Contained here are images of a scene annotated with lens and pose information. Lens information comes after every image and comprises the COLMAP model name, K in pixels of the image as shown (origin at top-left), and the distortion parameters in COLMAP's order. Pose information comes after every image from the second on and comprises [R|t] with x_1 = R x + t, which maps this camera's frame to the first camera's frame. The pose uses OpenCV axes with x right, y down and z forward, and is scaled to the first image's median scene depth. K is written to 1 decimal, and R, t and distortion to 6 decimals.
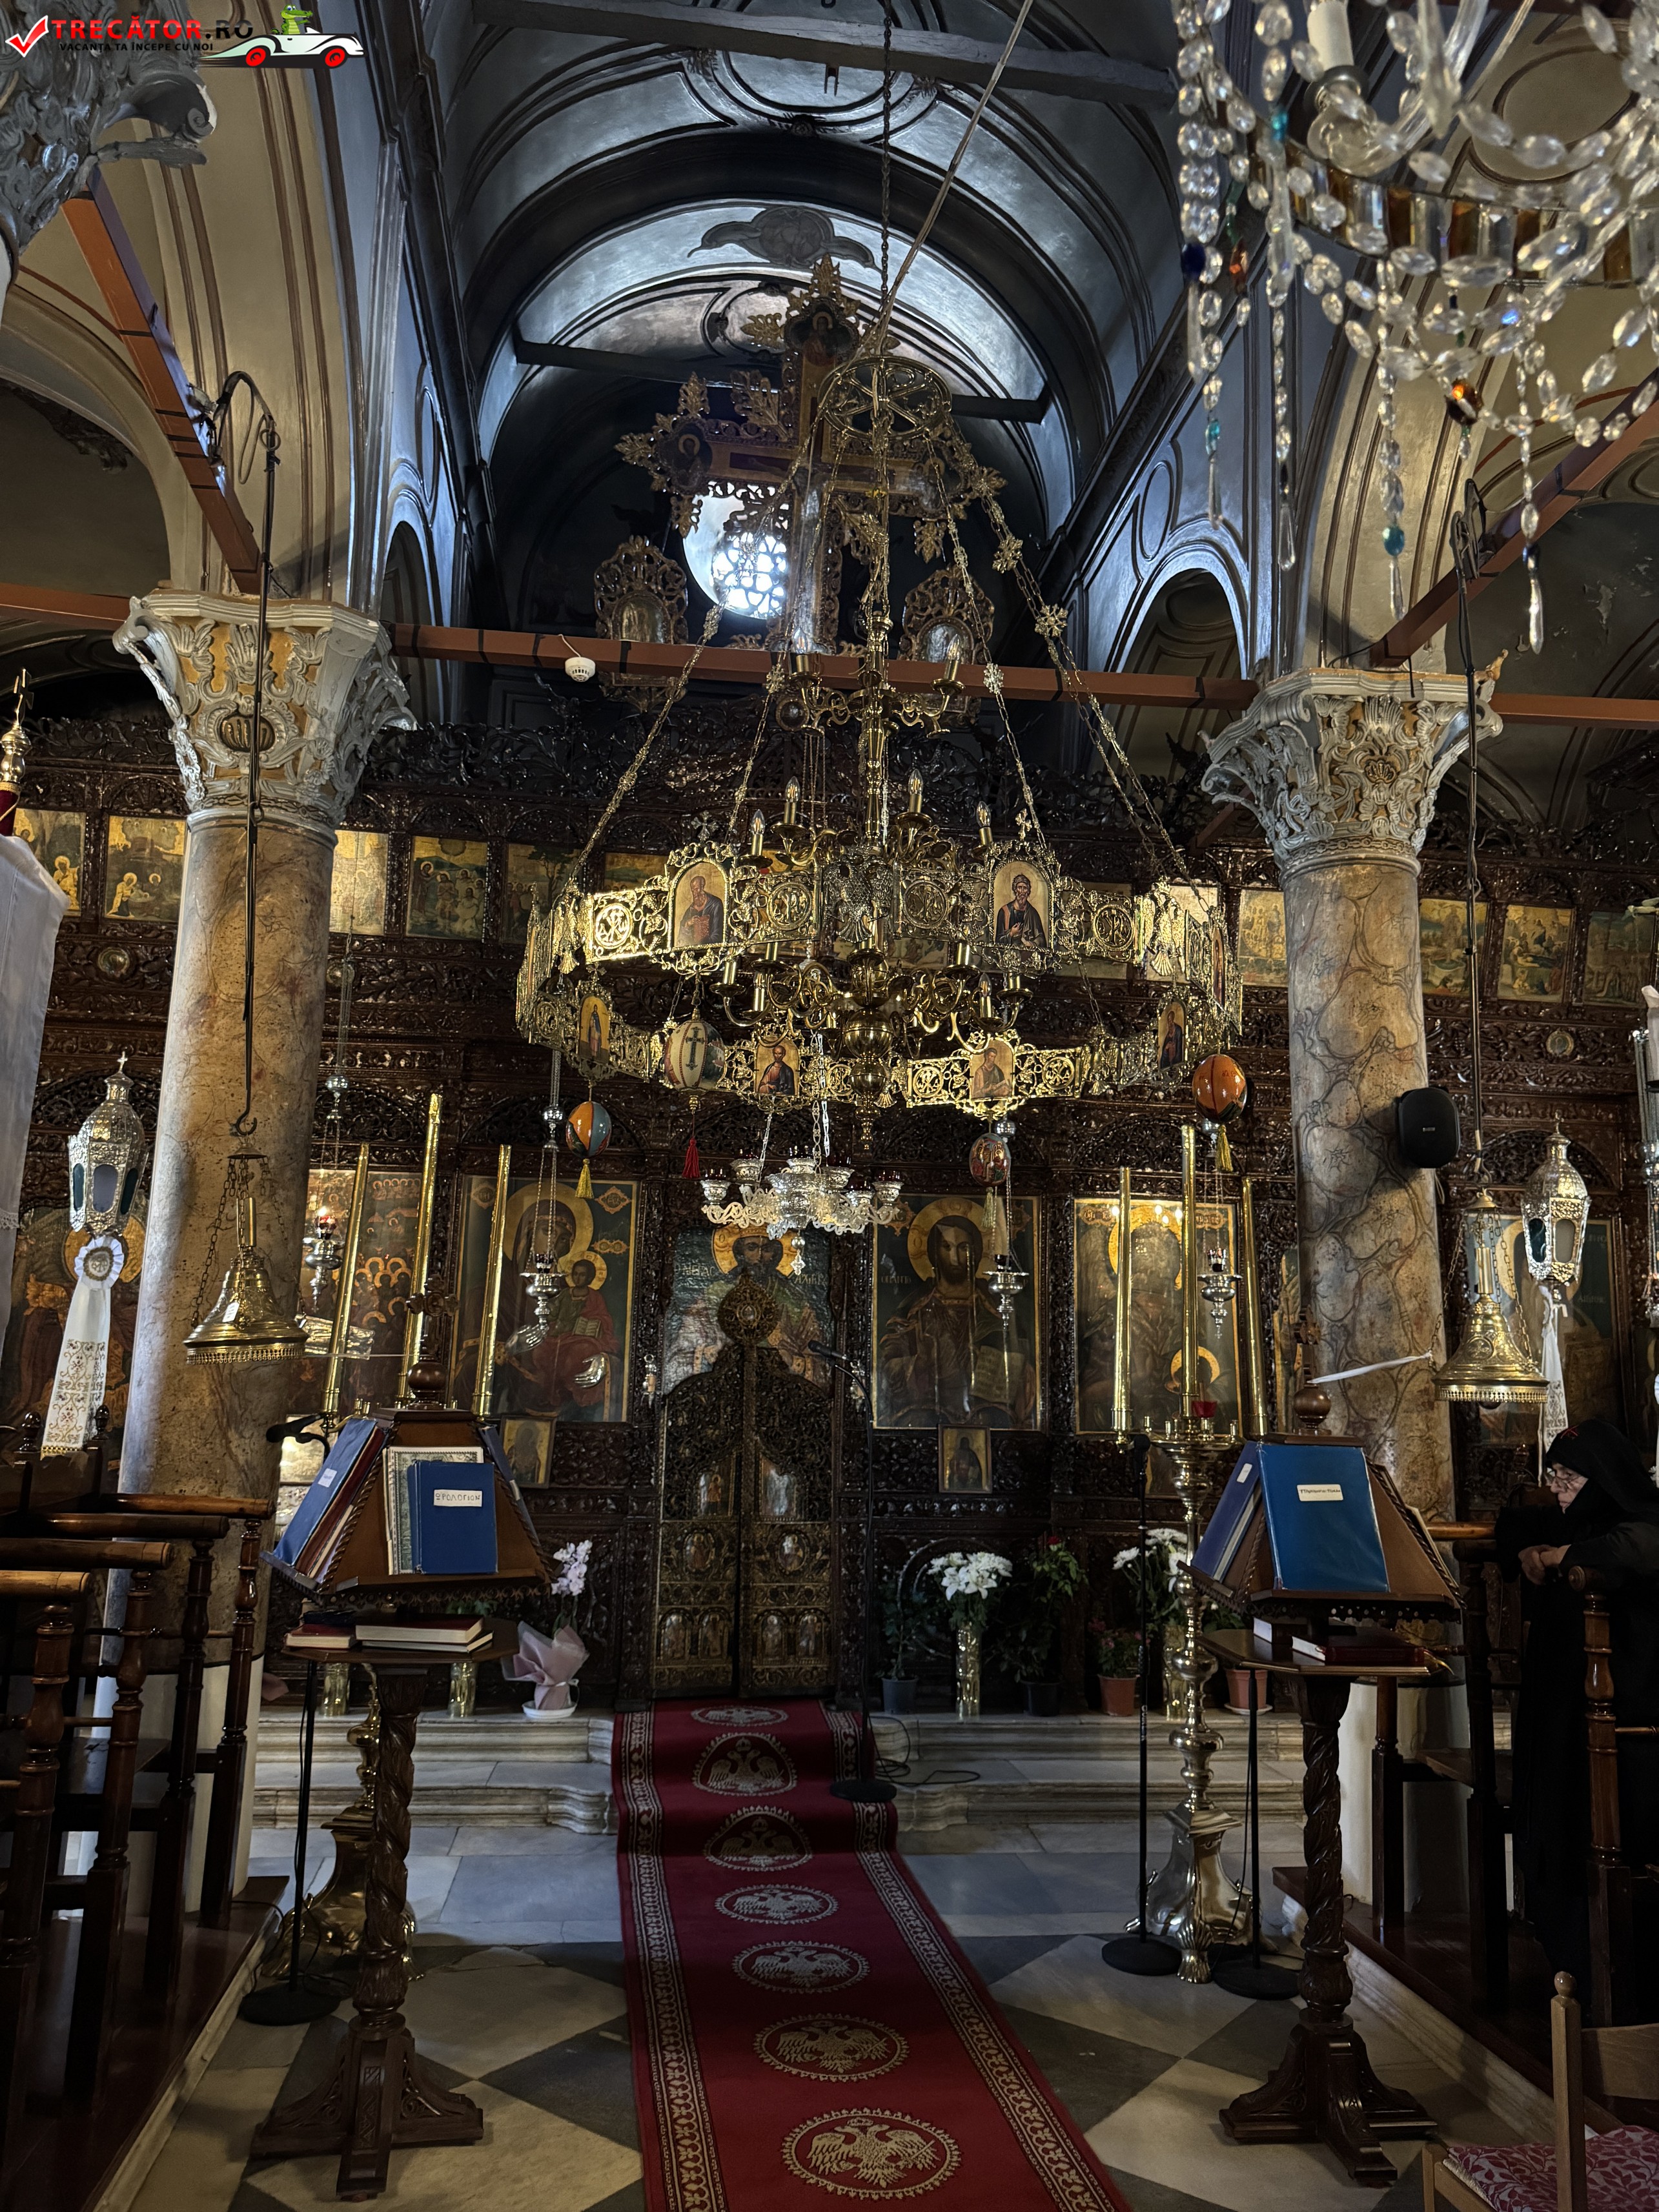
lens RADIAL K [[1563.3, 0, 834.6], [0, 1563.3, 1087.4], [0, 0, 1]] dist [0.064392, -0.072578]
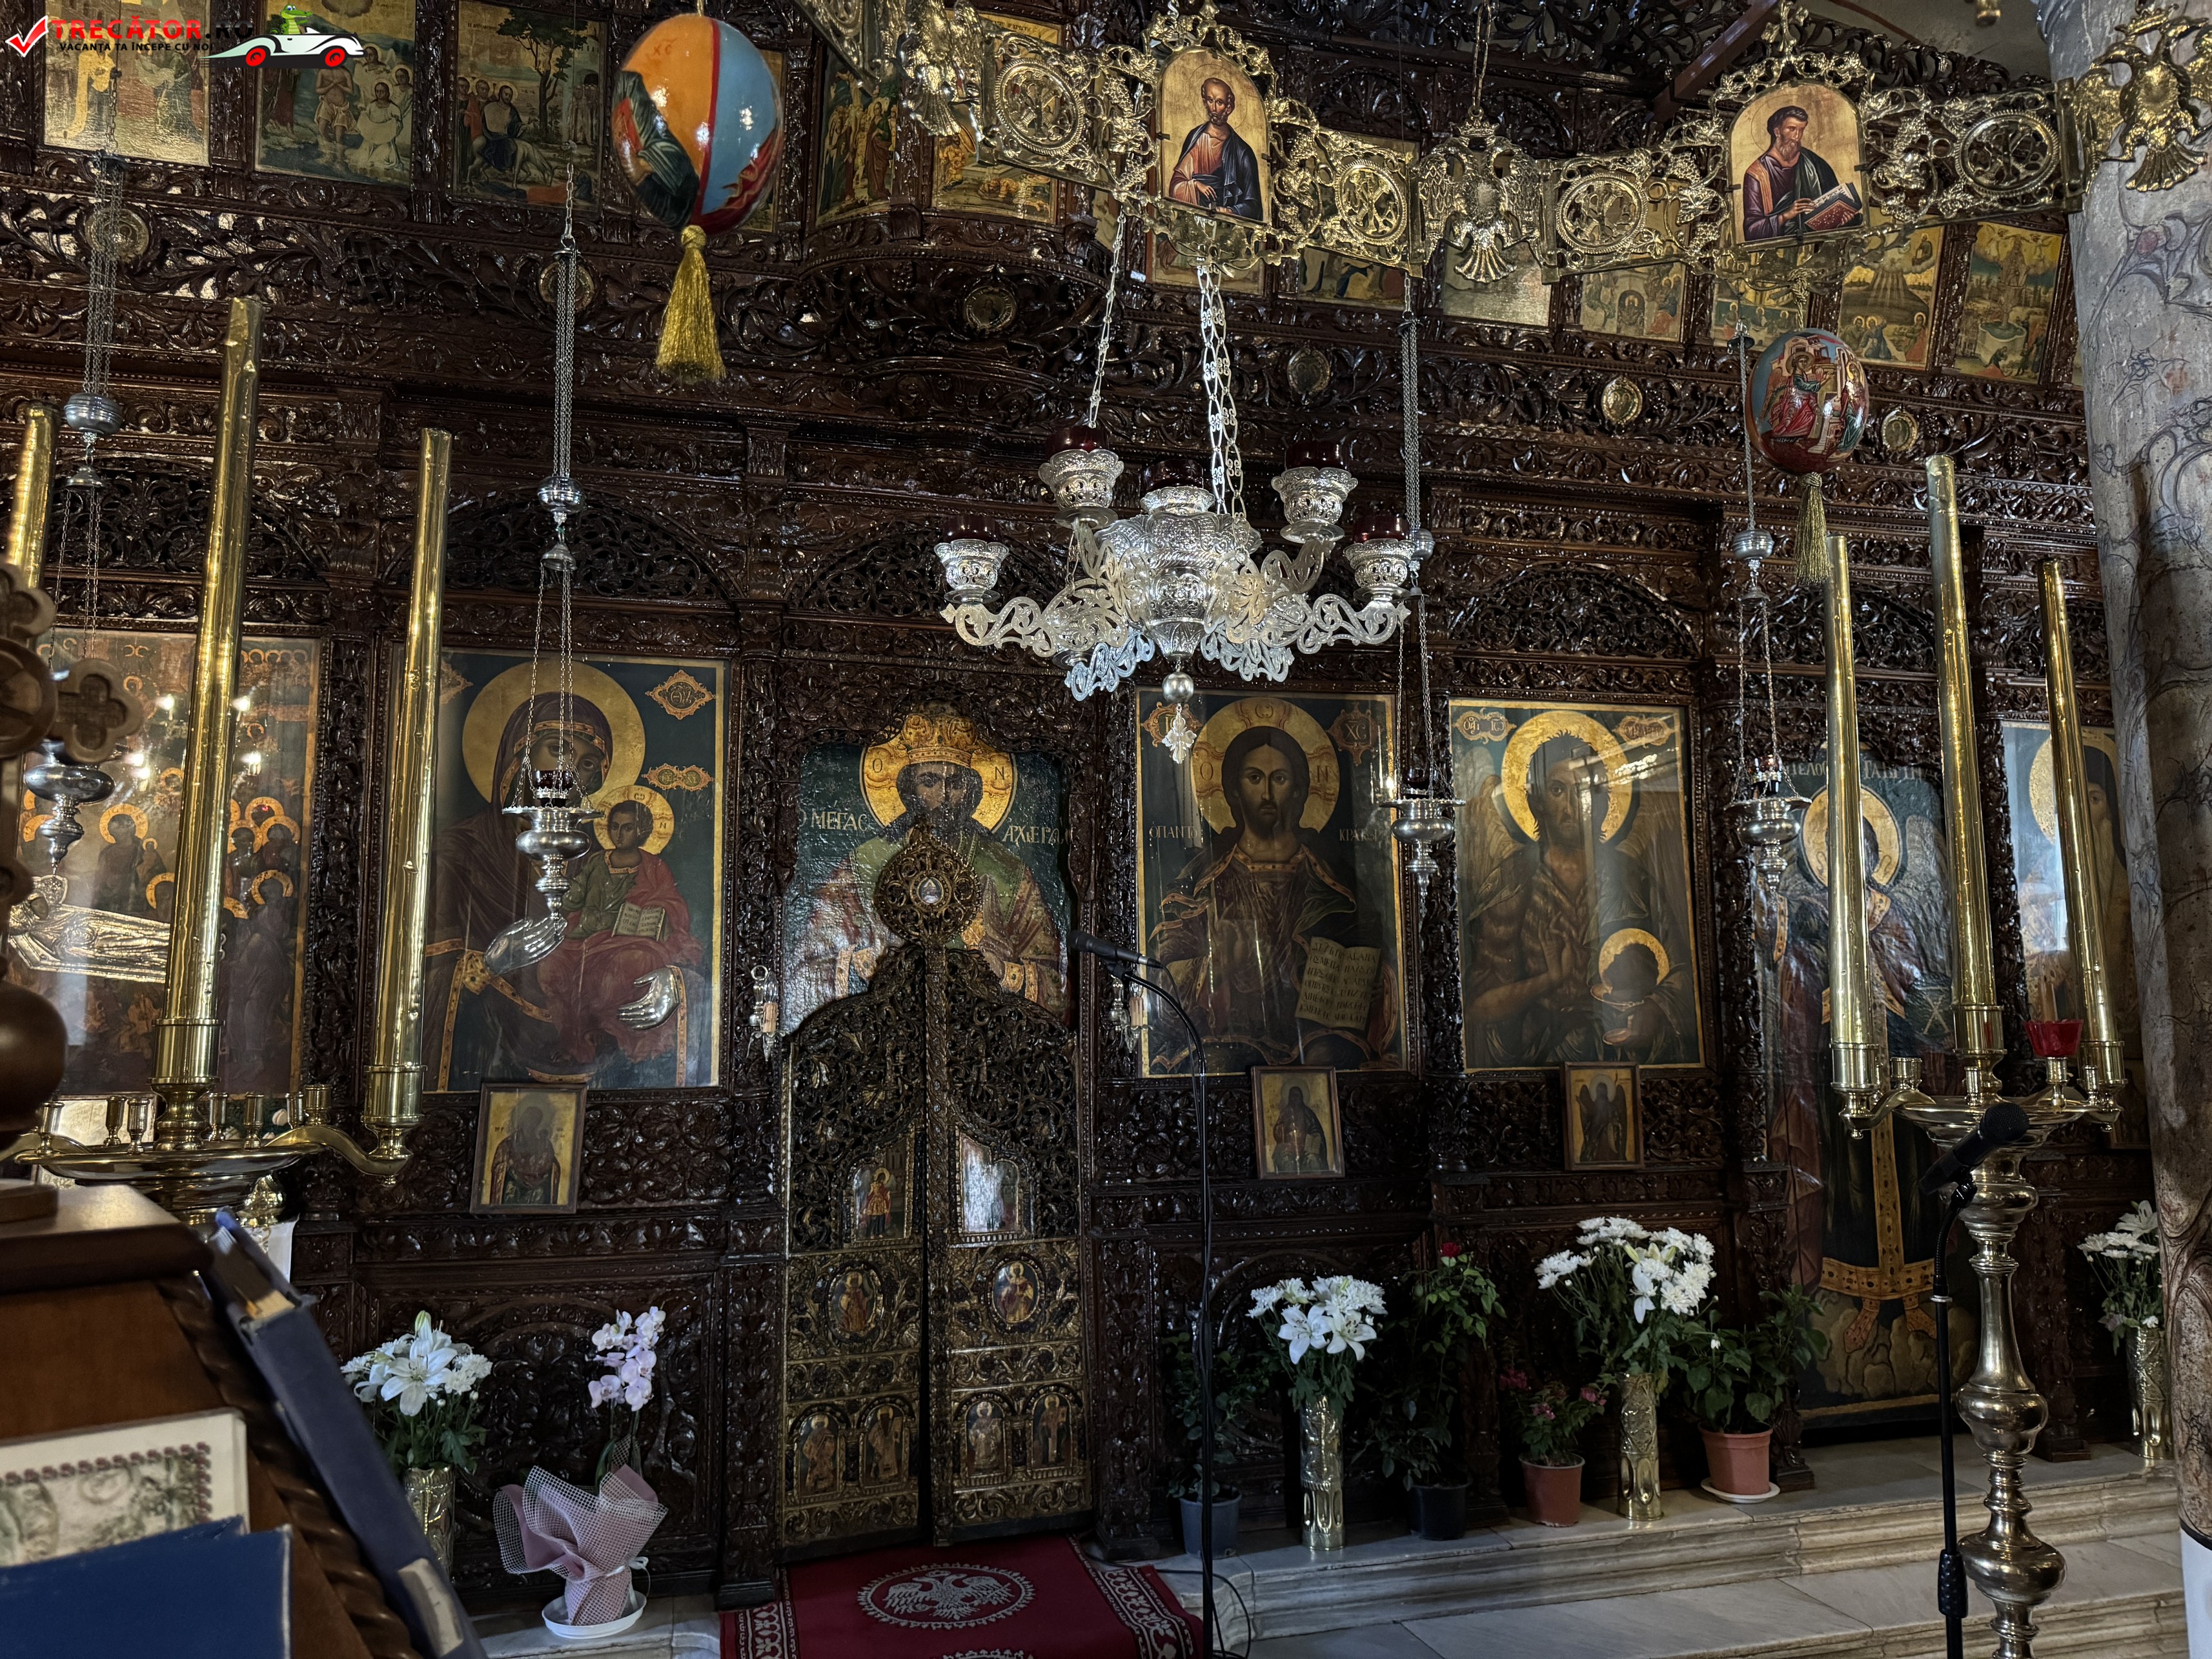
lens RADIAL K [[1563.3, 0, 1112.9], [0, 1563.3, 845.9], [0, 0, 1]] dist [0.064392, -0.072578]
pose [[0.987555, -0.016816, 0.156371, -0.080722], [0.002562, 0.995856, 0.090910, 0.077655], [-0.157252, -0.089378, 0.983506, 0.437159]]
